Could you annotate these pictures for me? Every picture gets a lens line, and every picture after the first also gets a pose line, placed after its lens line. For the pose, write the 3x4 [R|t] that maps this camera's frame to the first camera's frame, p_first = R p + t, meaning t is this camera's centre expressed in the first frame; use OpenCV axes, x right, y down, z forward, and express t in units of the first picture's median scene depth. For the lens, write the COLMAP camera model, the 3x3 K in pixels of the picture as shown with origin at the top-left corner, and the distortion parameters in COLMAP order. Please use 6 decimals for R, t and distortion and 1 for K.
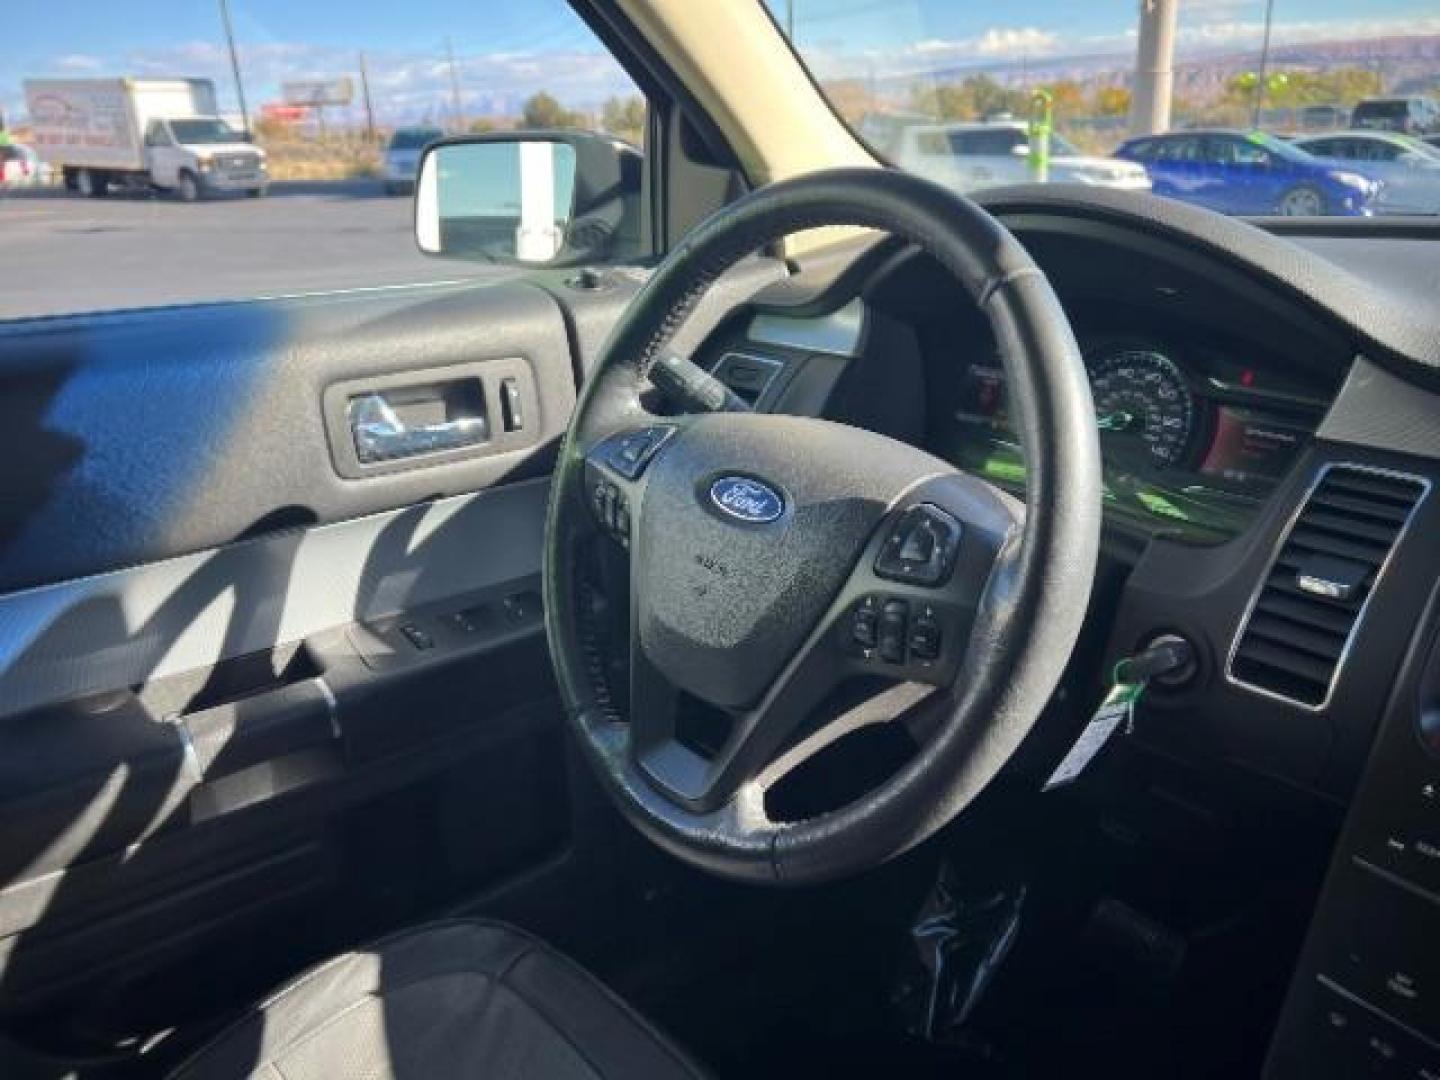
lens RADIAL K [[1084.9, 0, 726.0], [0, 1084.9, 544.2], [0, 0, 1]] dist [0.058279, -0.065197]
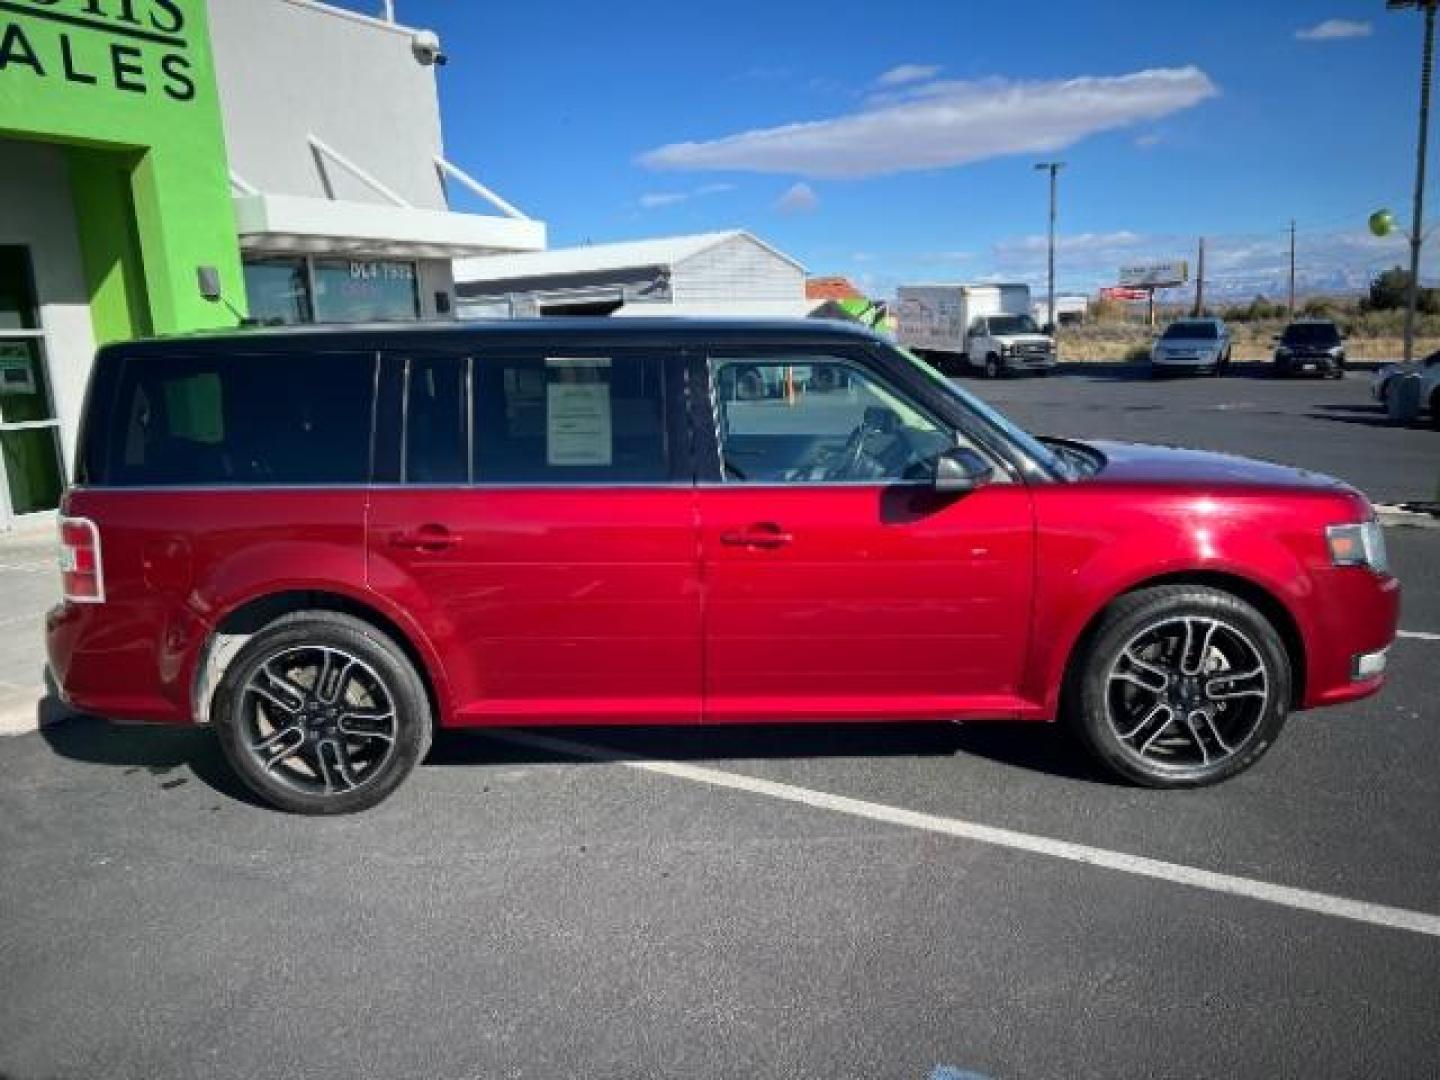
lens RADIAL K [[1084.9, 0, 719.5], [0, 1084.9, 535.9], [0, 0, 1]] dist [0.058279, -0.065197]
pose [[0.762419, 0.125396, -0.634817, 0.322192], [-0.222163, 0.972137, -0.074791, 0.099194], [0.607751, 0.198055, 0.769034, -0.418495]]
